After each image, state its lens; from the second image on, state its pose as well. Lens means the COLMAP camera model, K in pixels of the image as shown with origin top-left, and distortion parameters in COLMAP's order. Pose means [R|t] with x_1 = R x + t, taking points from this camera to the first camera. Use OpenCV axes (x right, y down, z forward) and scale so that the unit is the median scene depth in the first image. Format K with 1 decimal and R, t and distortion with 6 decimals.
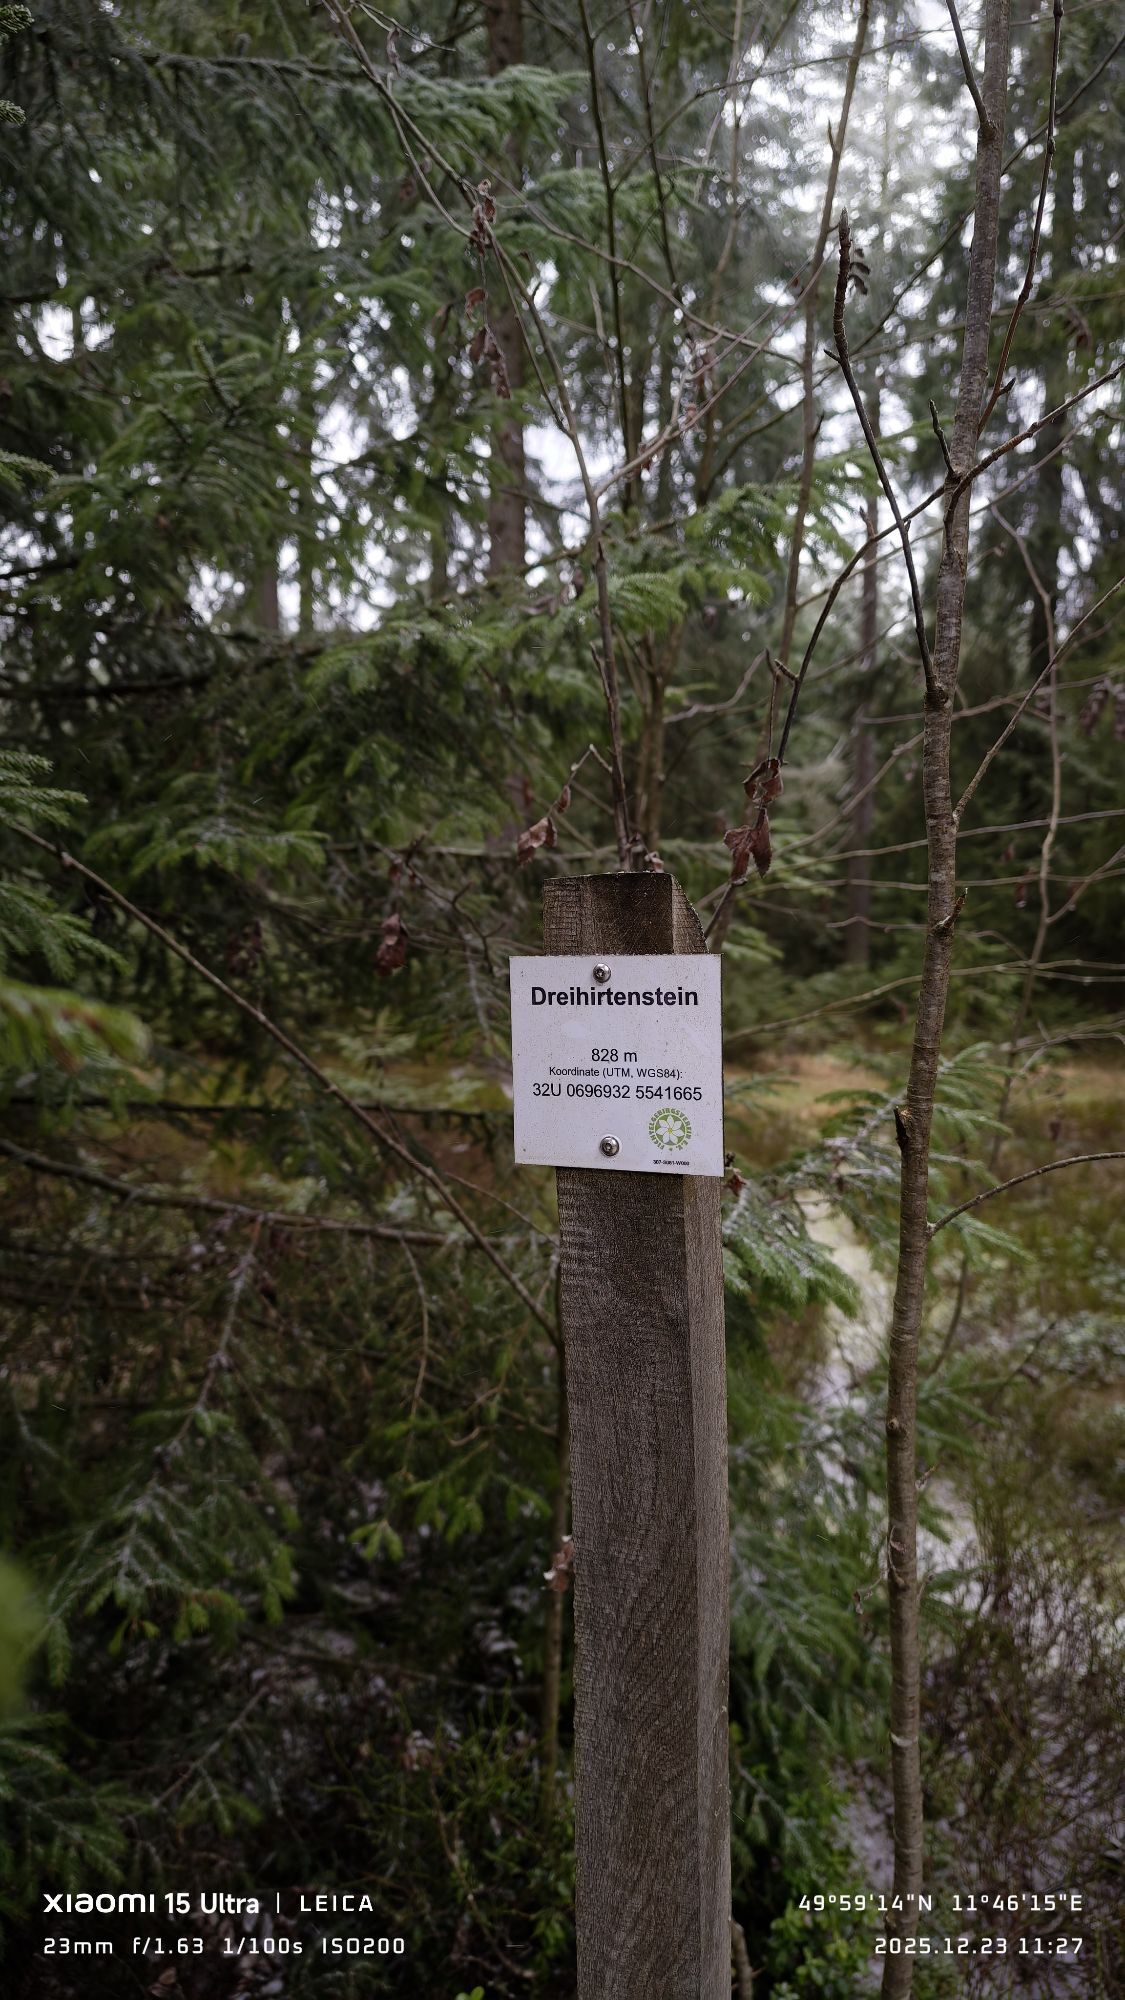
lens RADIAL K [[1301.7, 0, 594.6], [0, 1301.7, 998.8], [0, 0, 1]] dist [0.037741, -0.021704]
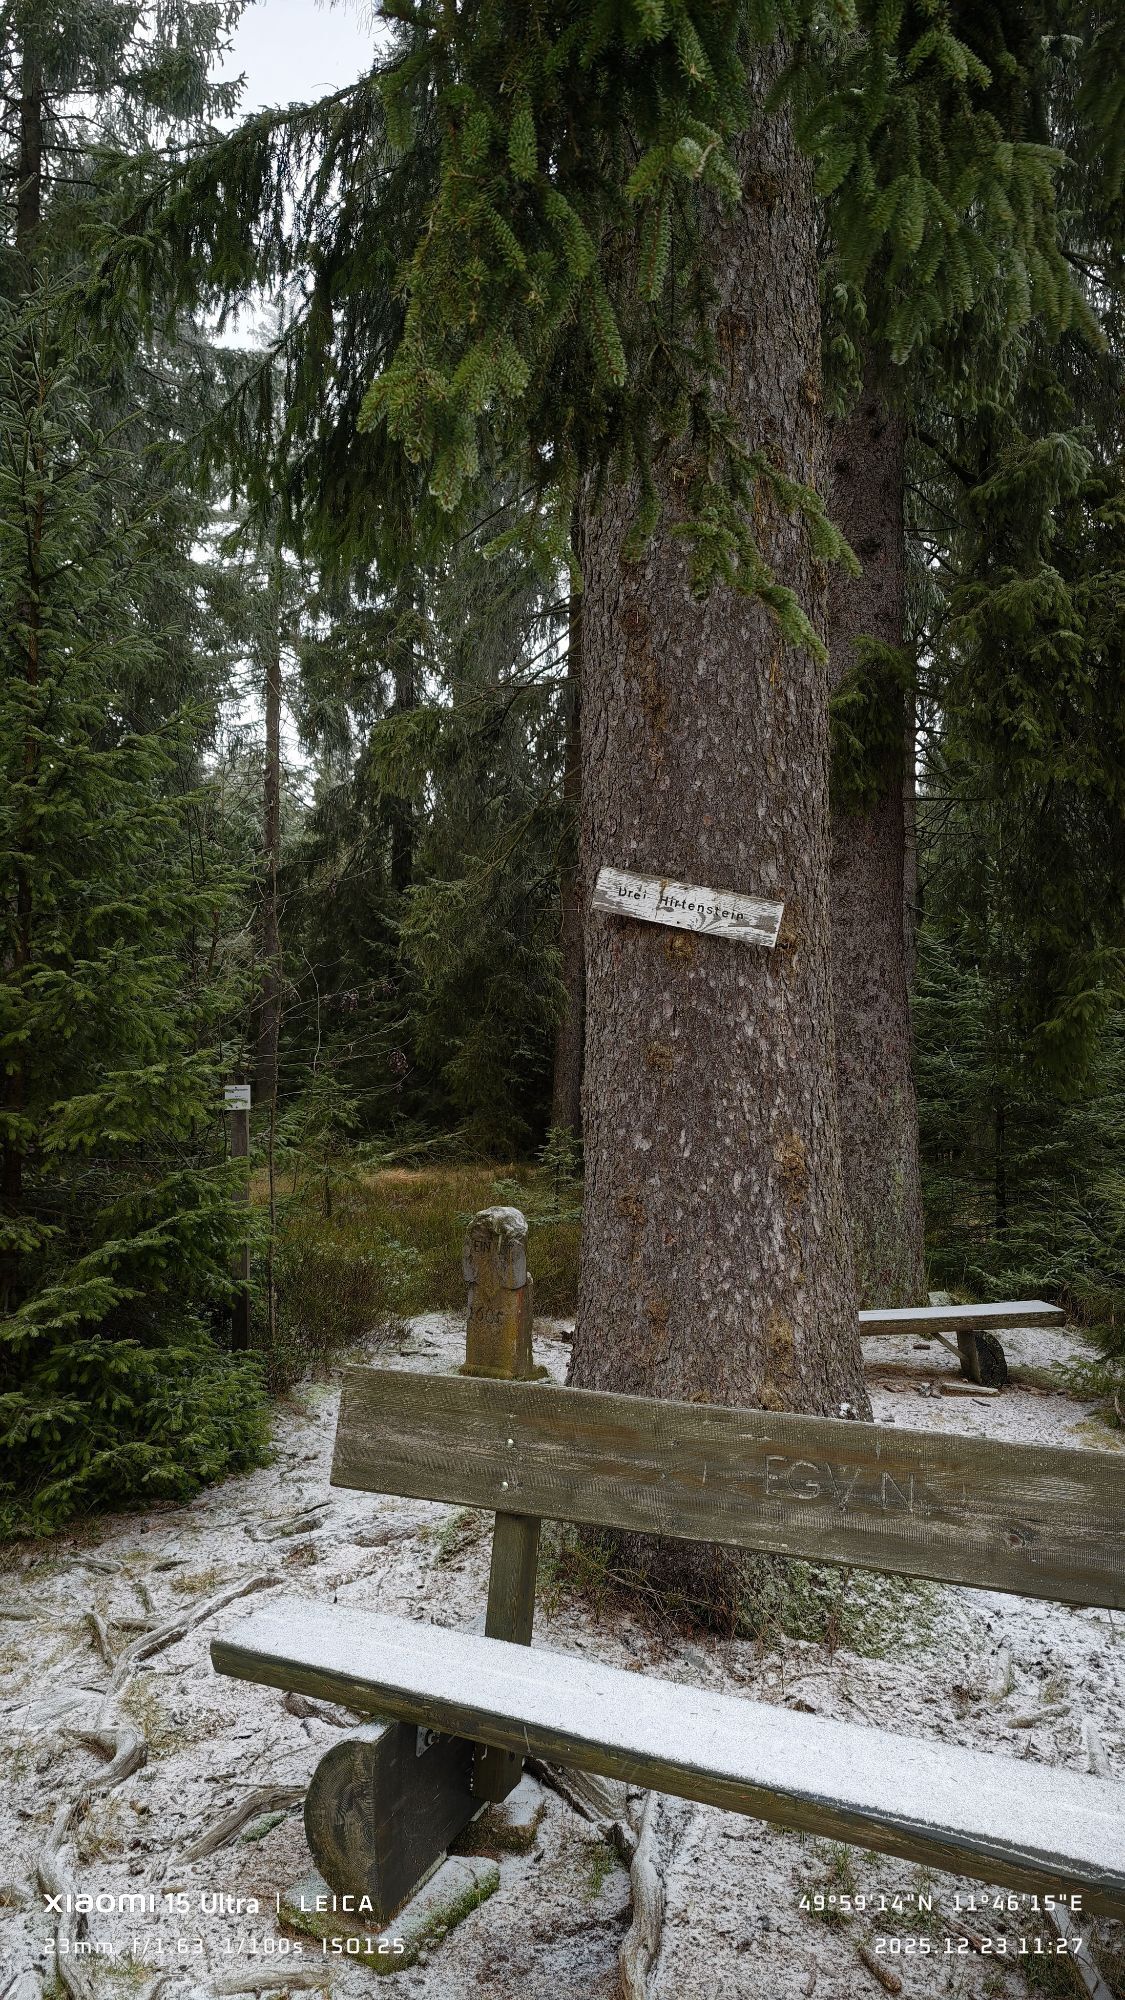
lens RADIAL K [[1301.7, 0, 594.6], [0, 1301.7, 998.8], [0, 0, 1]] dist [0.037741, -0.021704]
pose [[0.903555, 0.010570, 0.428343, -0.317235], [0.035809, 0.994336, -0.100073, 0.073323], [-0.426974, 0.105760, 0.898058, -1.705615]]
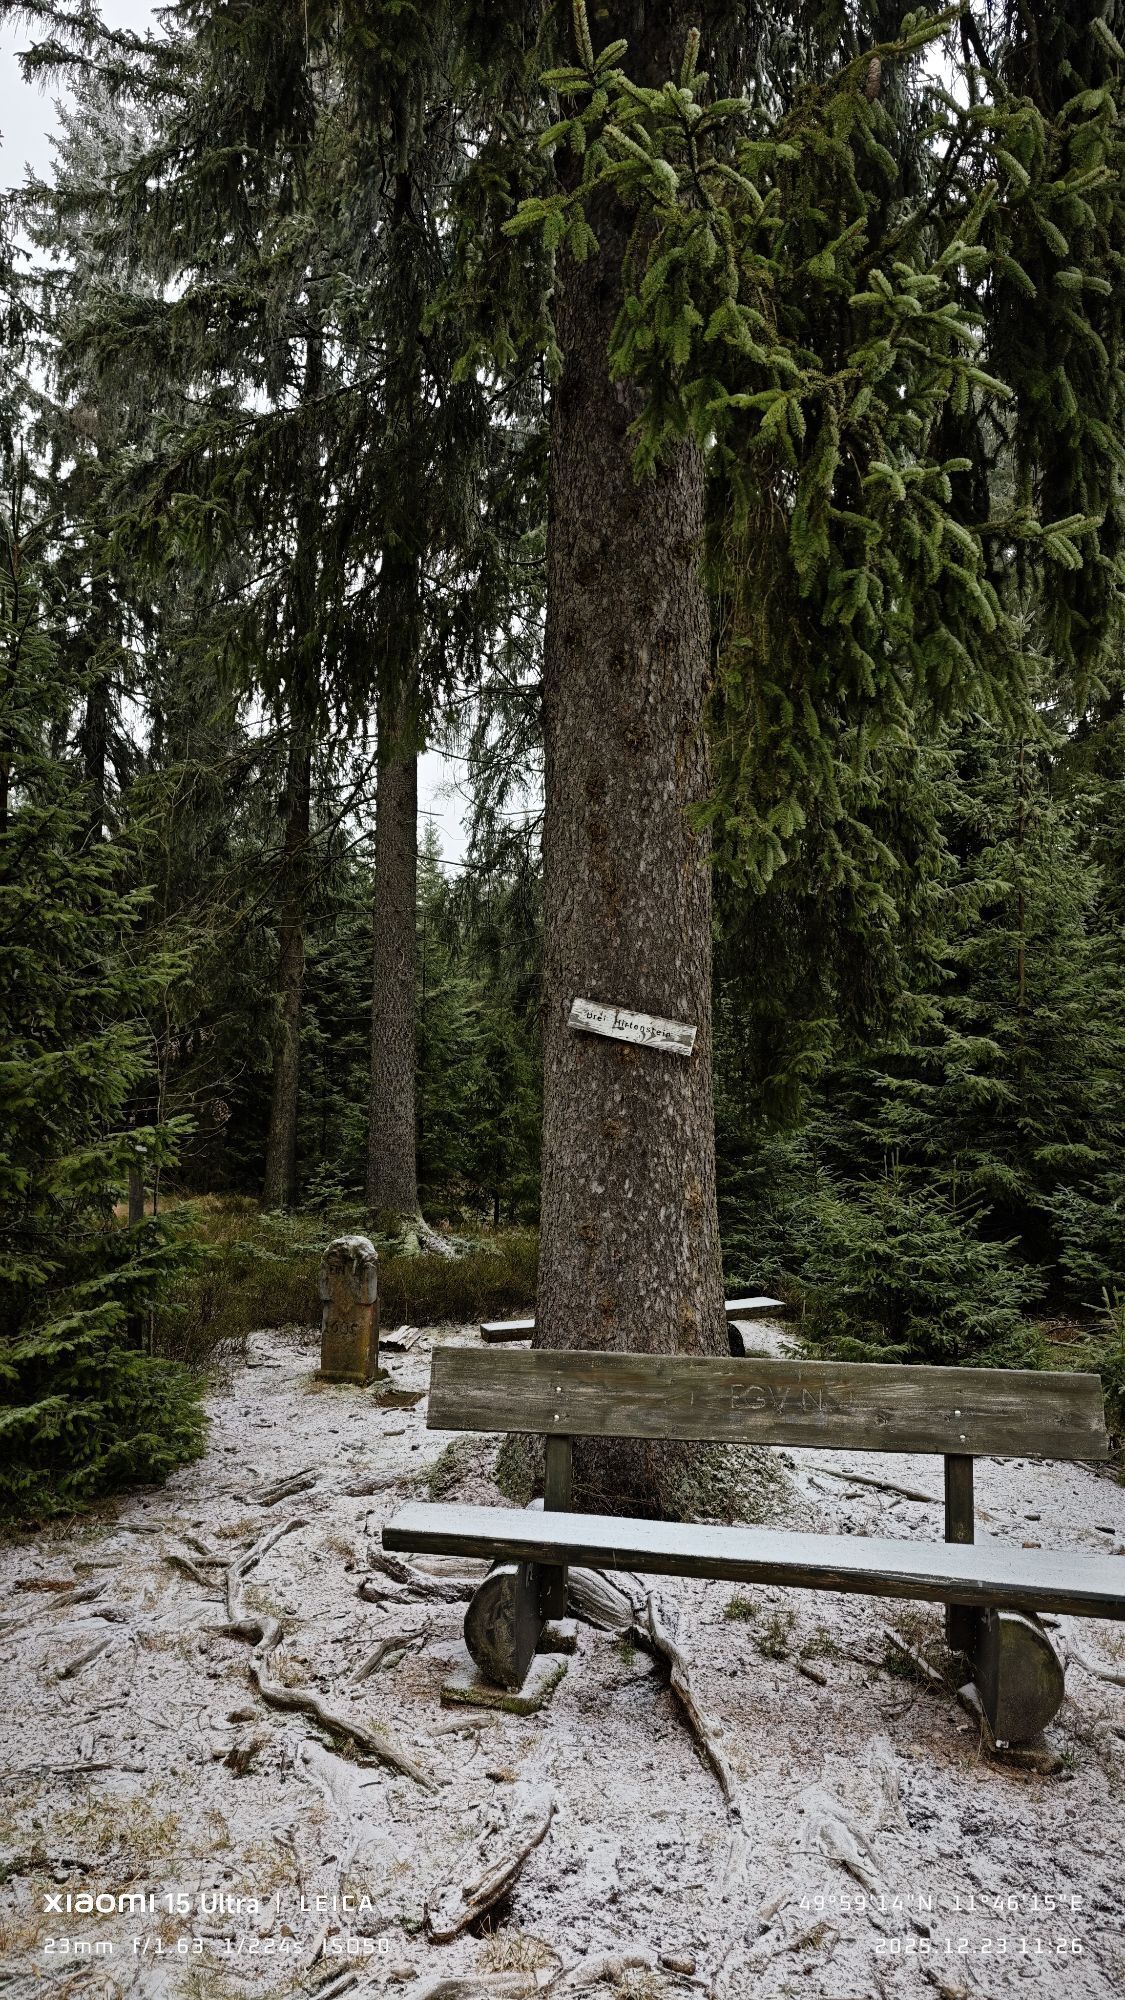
lens RADIAL K [[1287.1, 0, 575.3], [0, 1287.1, 996.1], [0, 0, 1]] dist [0.044928, -0.039007]
pose [[0.764912, 0.036423, 0.643104, -0.762536], [0.045063, 0.992928, -0.109834, 0.032390], [-0.642556, 0.112994, 0.757861, -1.890441]]
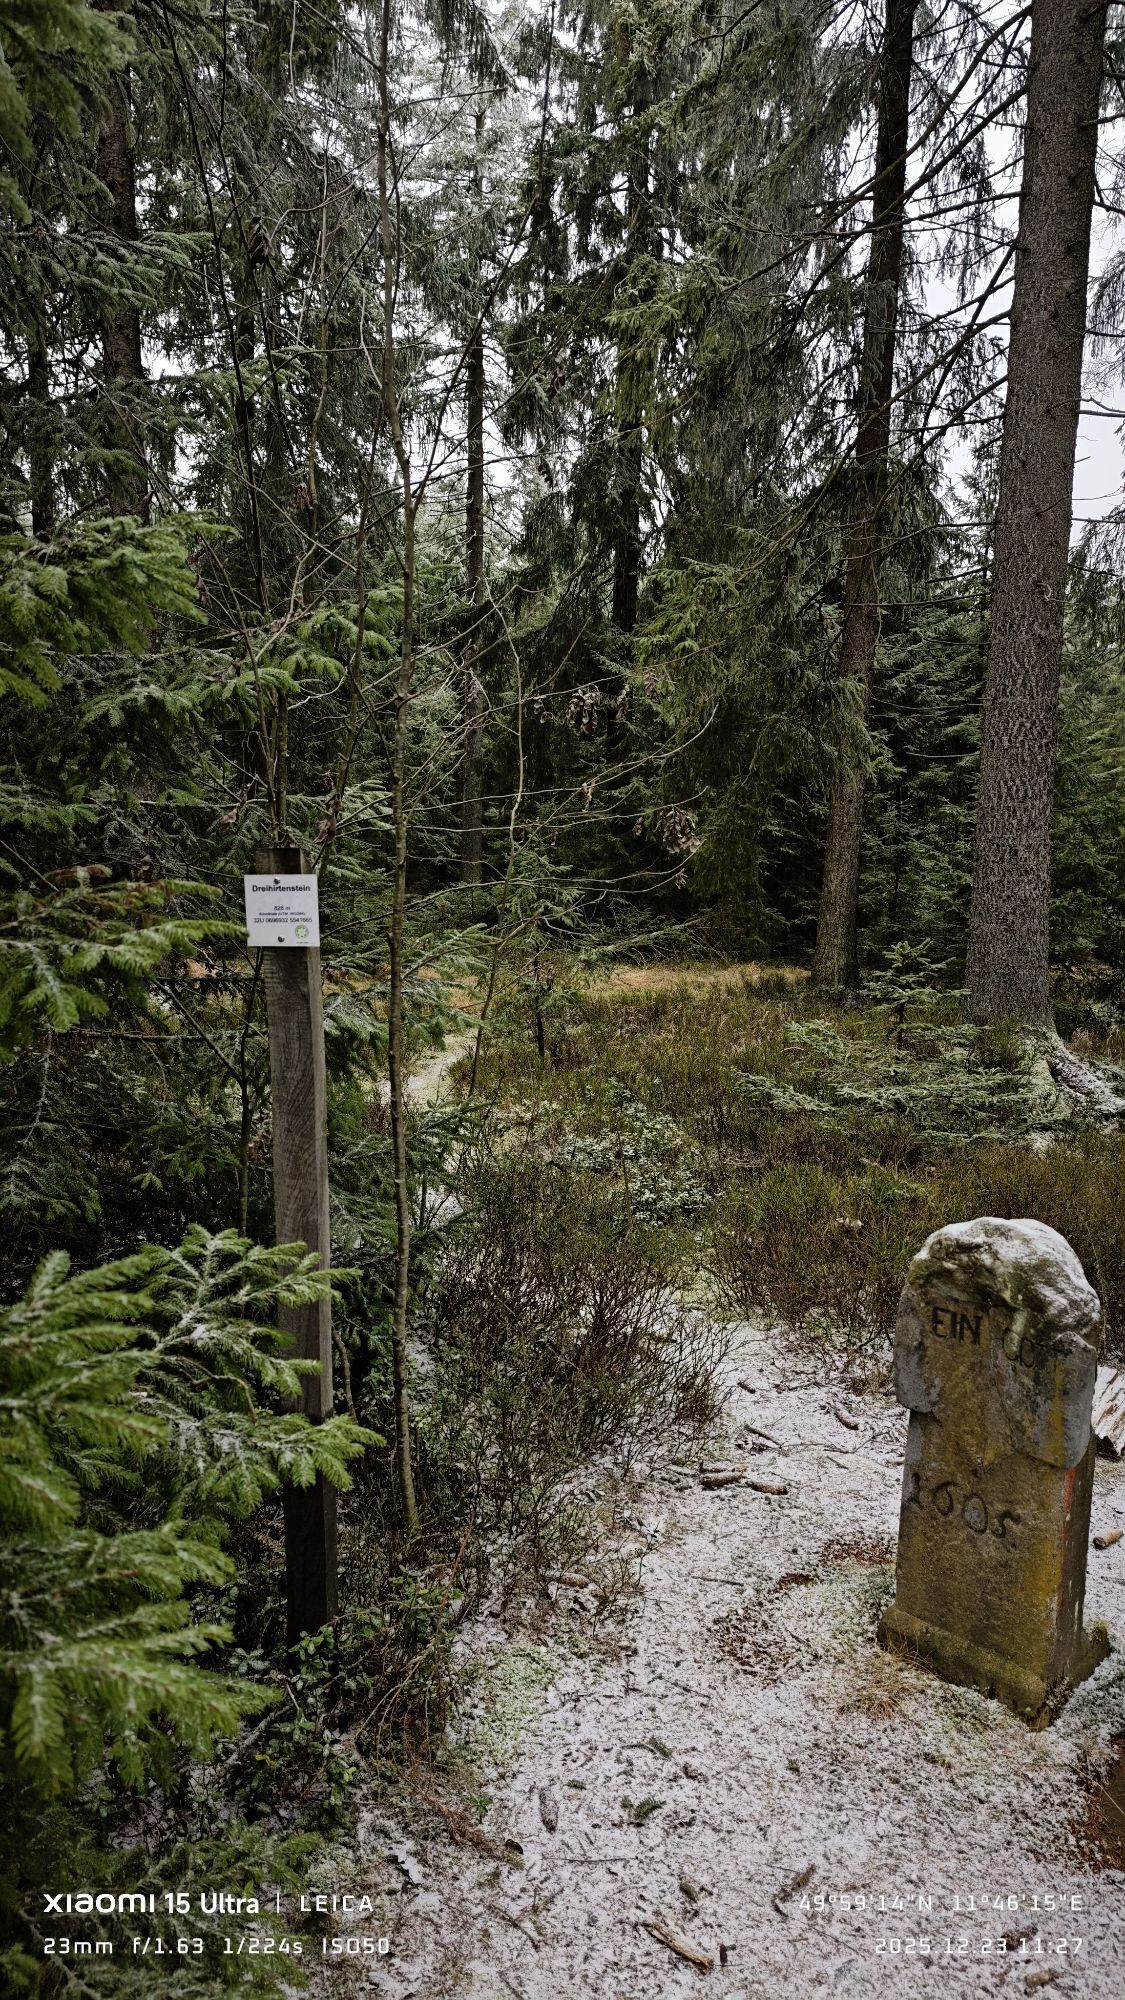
lens RADIAL K [[1301.7, 0, 594.6], [0, 1301.7, 998.8], [0, 0, 1]] dist [0.037741, -0.021704]
pose [[0.959657, -0.028831, 0.279690, -0.037060], [0.011217, 0.997863, 0.064374, 0.017478], [-0.280948, -0.058640, 0.957930, -0.553296]]
